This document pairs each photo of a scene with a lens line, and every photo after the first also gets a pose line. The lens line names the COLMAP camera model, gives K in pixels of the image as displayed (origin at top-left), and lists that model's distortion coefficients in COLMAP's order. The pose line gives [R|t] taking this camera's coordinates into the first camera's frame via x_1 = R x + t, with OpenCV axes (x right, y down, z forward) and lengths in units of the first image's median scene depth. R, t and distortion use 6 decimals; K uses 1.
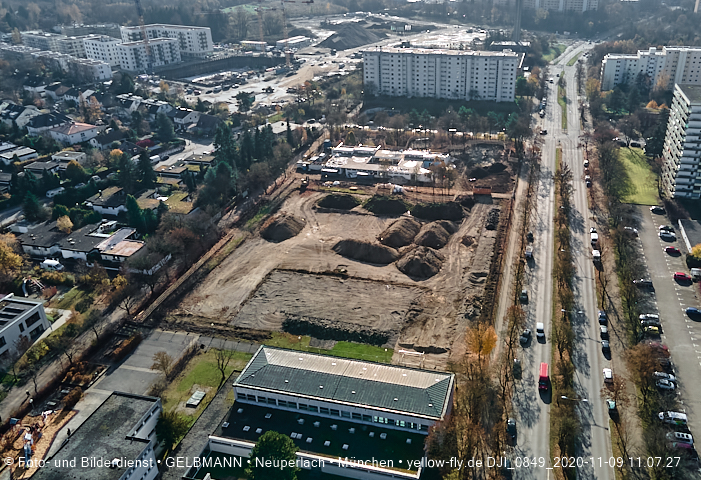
lens RADIAL K [[586.4, 0, 407.3], [0, 586.4, 204.3], [0, 0, 1]] dist [0.033210, 0.007889]
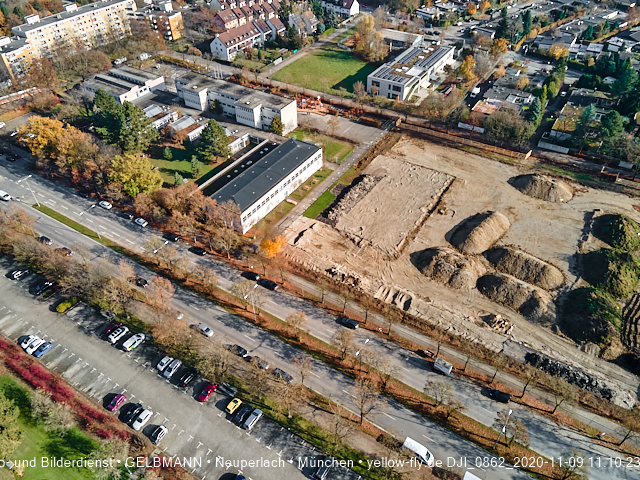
lens RADIAL K [[468.0, 0, 320.4], [0, 468.0, 239.3], [0, 0, 1]] dist [0.020520, 0.035708]
pose [[-0.330272, 0.633541, -0.699676, 0.435737], [-0.378533, 0.590150, 0.713047, -0.280208], [0.864658, 0.500350, 0.044906, 0.608757]]
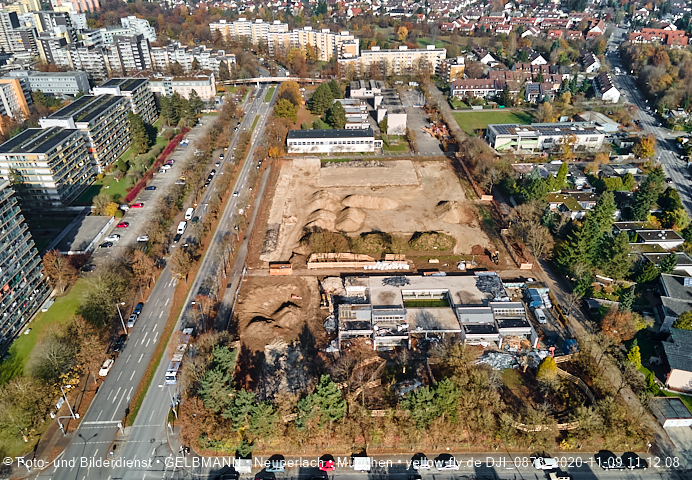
lens RADIAL K [[503.3, 0, 346.0], [0, 503.3, 240.0], [0, 0, 1]] dist [0.047981, 0.000380]
pose [[-0.970400, 0.139755, -0.196960, 0.169807], [-0.081011, 0.579930, 0.810629, -0.622012], [0.227512, 0.802590, -0.551442, 1.348186]]
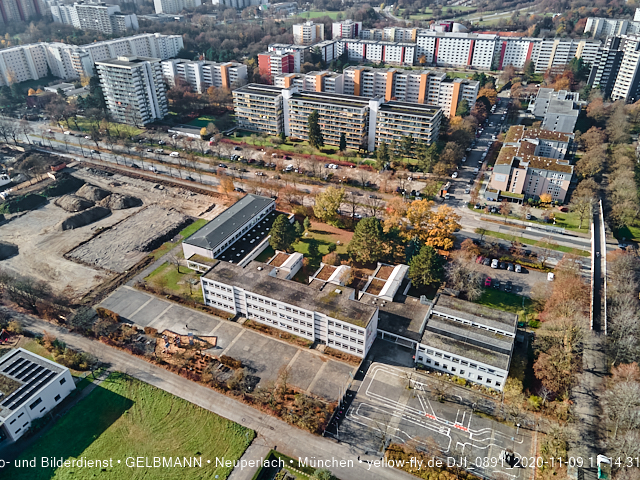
lens RADIAL K [[468.0, 0, 320.4], [0, 468.0, 239.3], [0, 0, 1]] dist [0.020520, 0.035708]
pose [[0.215647, -0.511945, 0.831510, -0.707876], [0.410354, 0.820215, 0.398568, -0.071415], [-0.886062, 0.255263, 0.386955, 0.092136]]
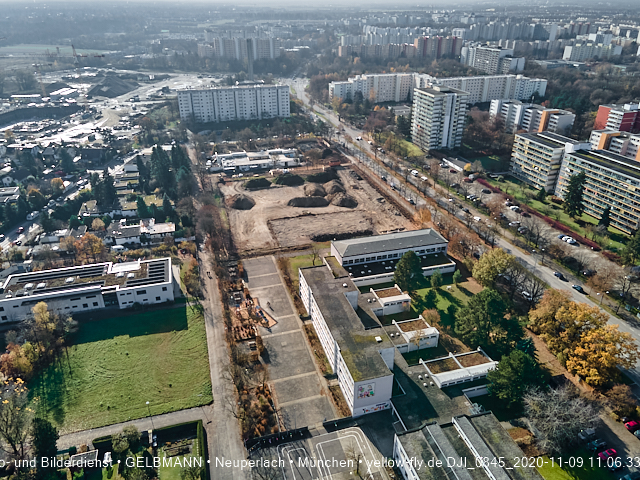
lens RADIAL K [[468.0, 0, 320.4], [0, 468.0, 239.3], [0, 0, 1]] dist [0.020520, 0.035708]
pose [[0.871869, -0.216878, 0.439099, -0.505347], [0.200631, 0.976082, 0.083733, 0.063467], [-0.446757, 0.015092, 0.894528, -0.130818]]
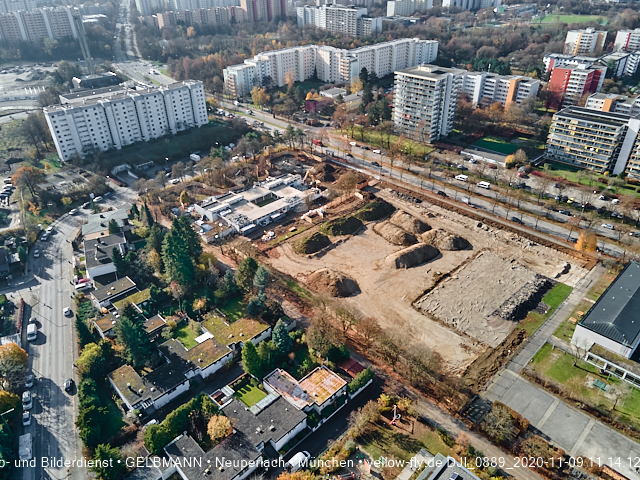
lens RADIAL K [[468.0, 0, 320.4], [0, 468.0, 239.3], [0, 0, 1]] dist [0.020520, 0.035708]
pose [[0.531035, -0.447211, 0.719725, -0.672232], [0.363931, 0.887426, 0.282895, -0.228759], [-0.765216, 0.111703, 0.634009, 0.437343]]
